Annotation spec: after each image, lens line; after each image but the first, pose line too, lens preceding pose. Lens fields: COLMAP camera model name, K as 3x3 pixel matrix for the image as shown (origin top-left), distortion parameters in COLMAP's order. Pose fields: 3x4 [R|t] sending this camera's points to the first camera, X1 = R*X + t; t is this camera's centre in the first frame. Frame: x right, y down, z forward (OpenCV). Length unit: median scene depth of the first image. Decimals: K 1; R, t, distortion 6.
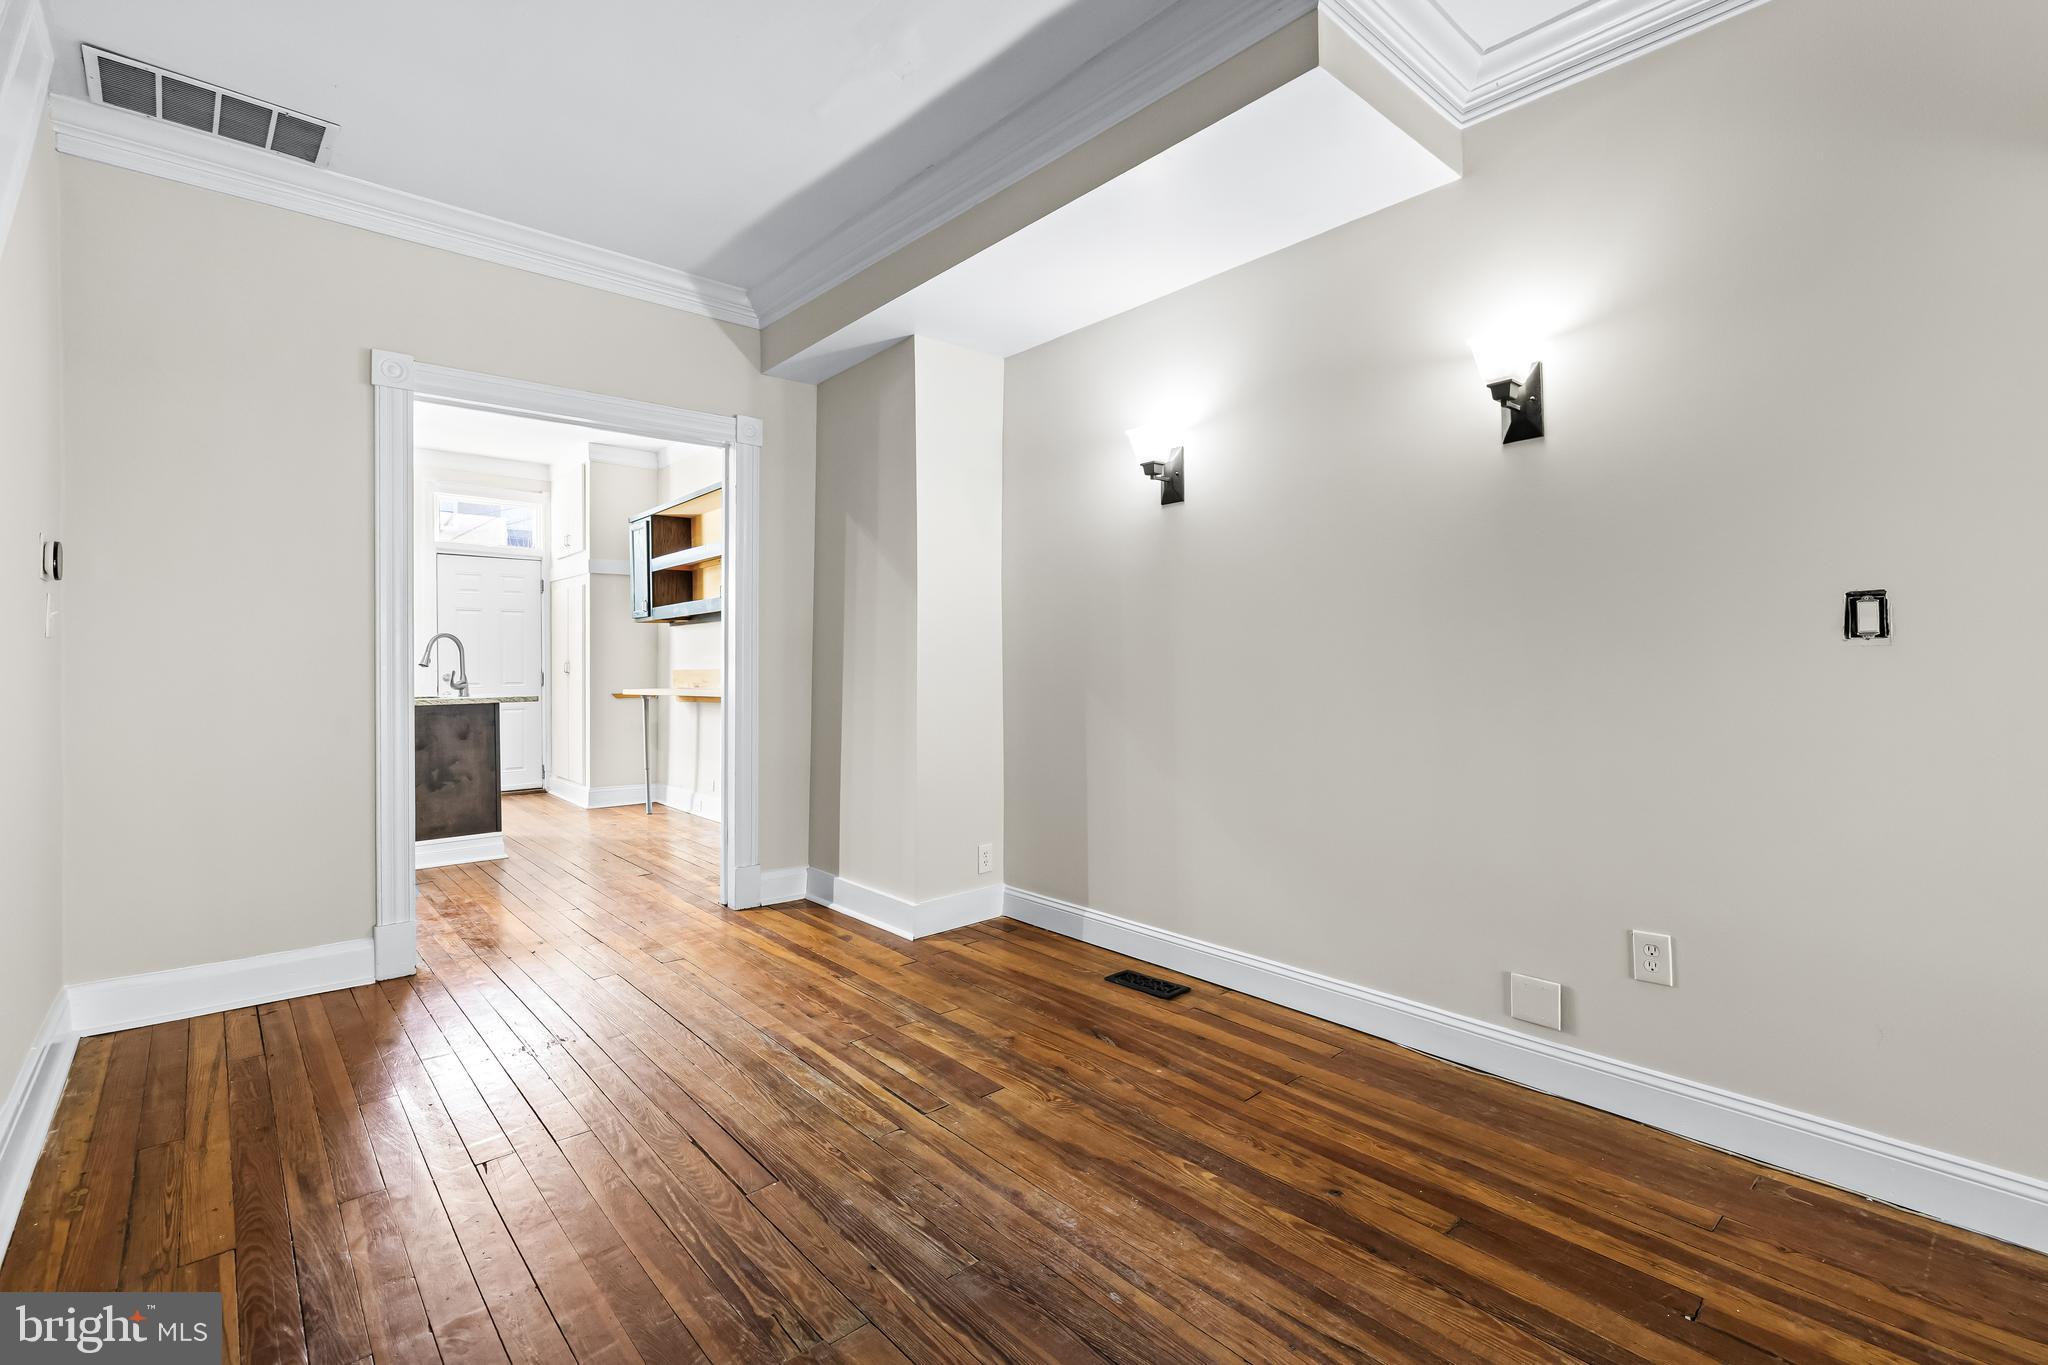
lens RADIAL K [[913.1, 0, 1012.6], [0, 913.1, 683.1], [0, 0, 1]] dist [-0.009001, 0.000819]
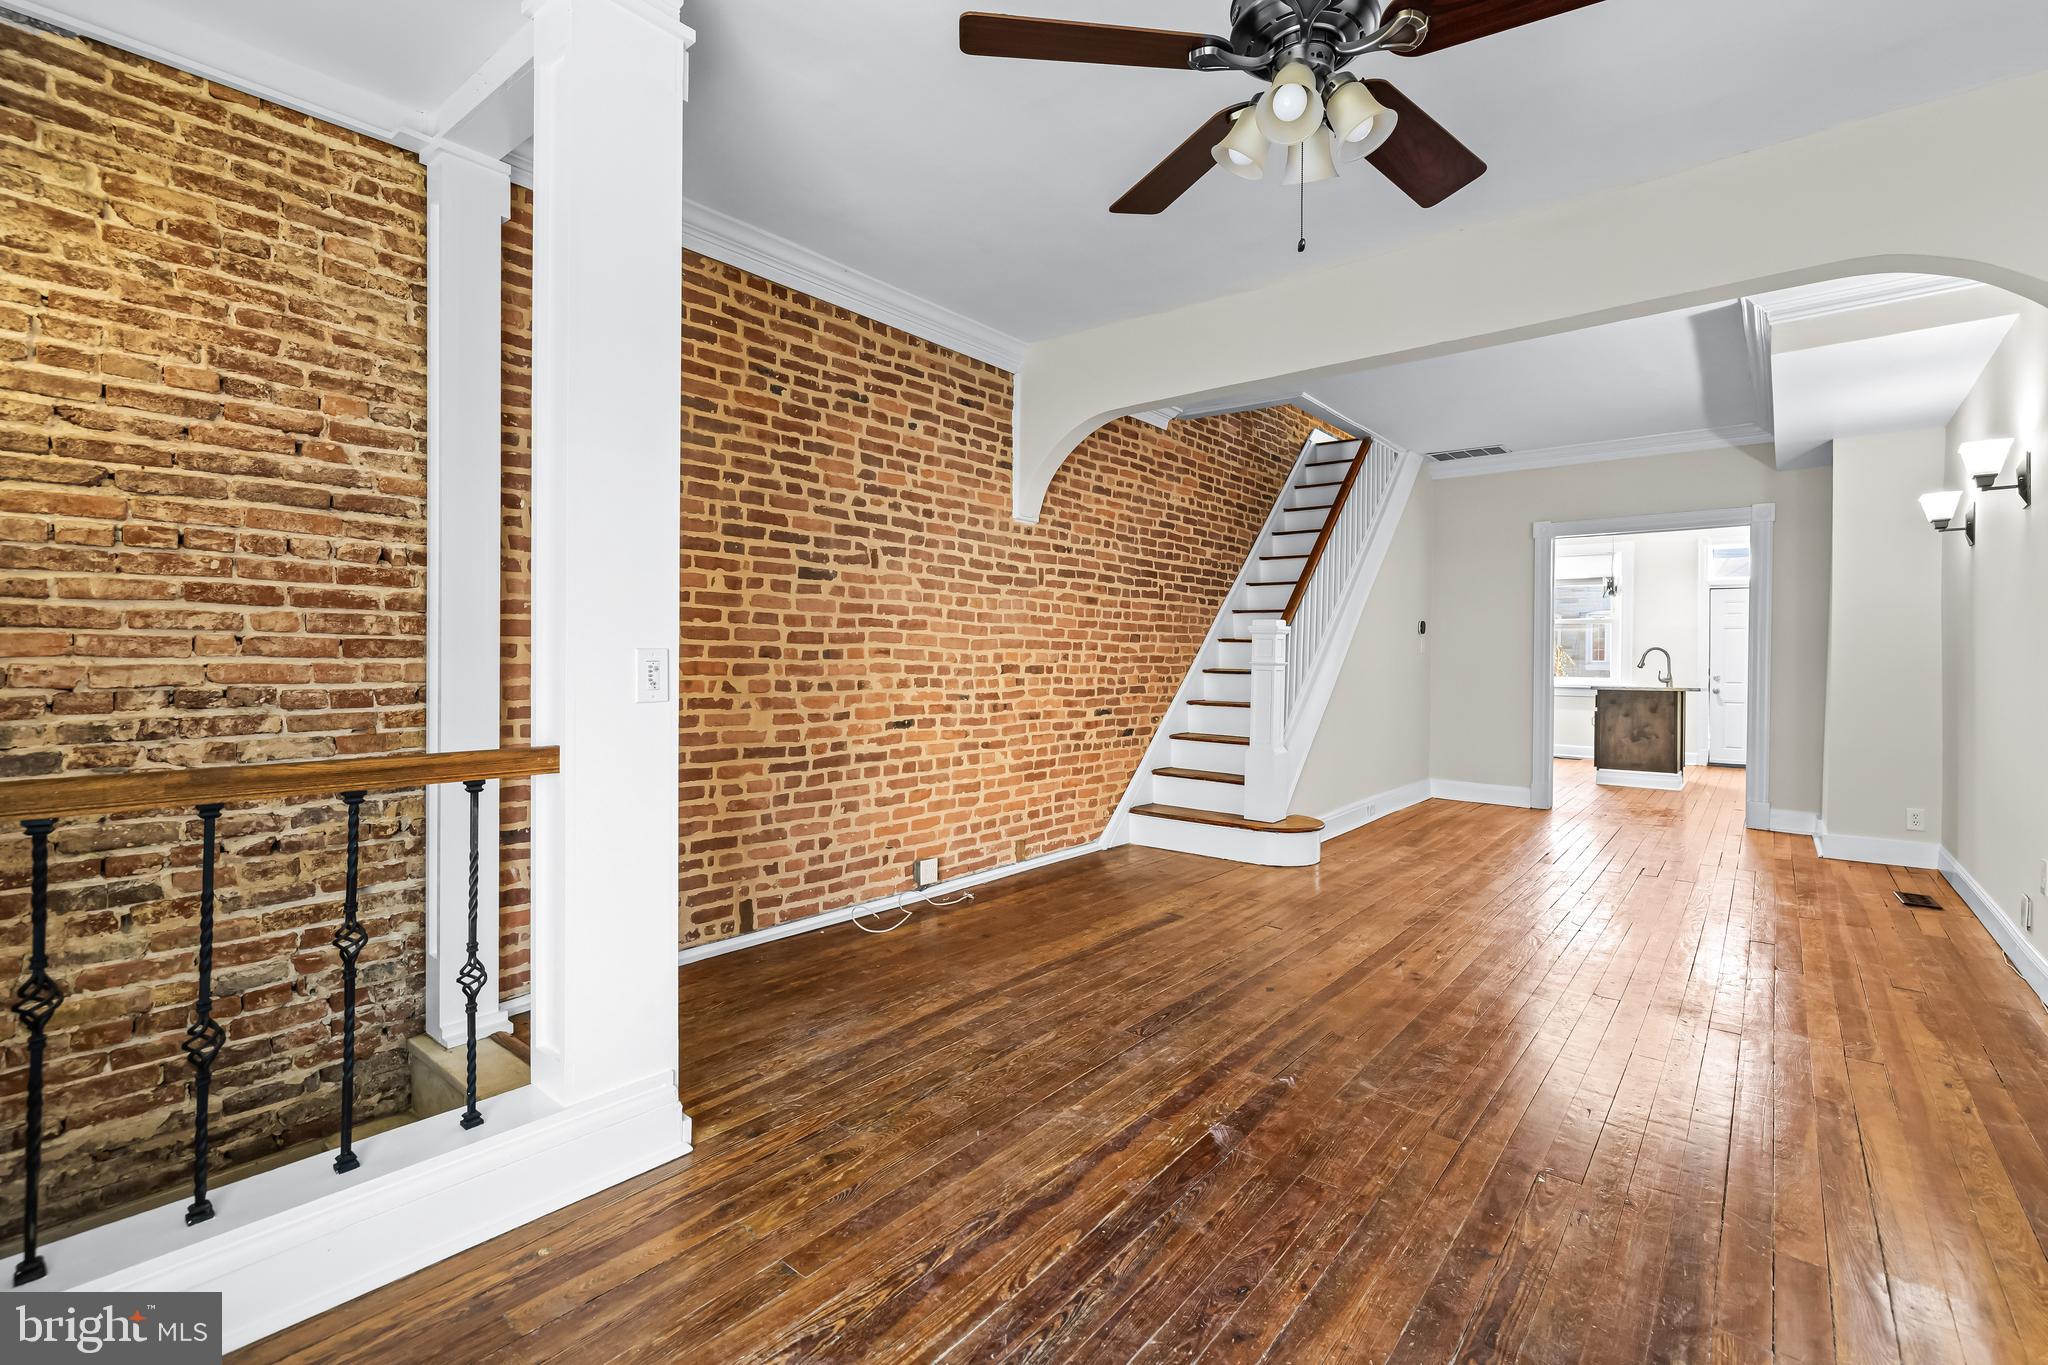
lens RADIAL K [[913.1, 0, 1028.2], [0, 913.1, 666.2], [0, 0, 1]] dist [-0.009001, 0.000819]
pose [[0.157243, 0.010676, -0.987502, 1.106768], [-0.036759, 0.999312, 0.004951, 0.015621], [0.986876, 0.035522, 0.157527, -0.472394]]
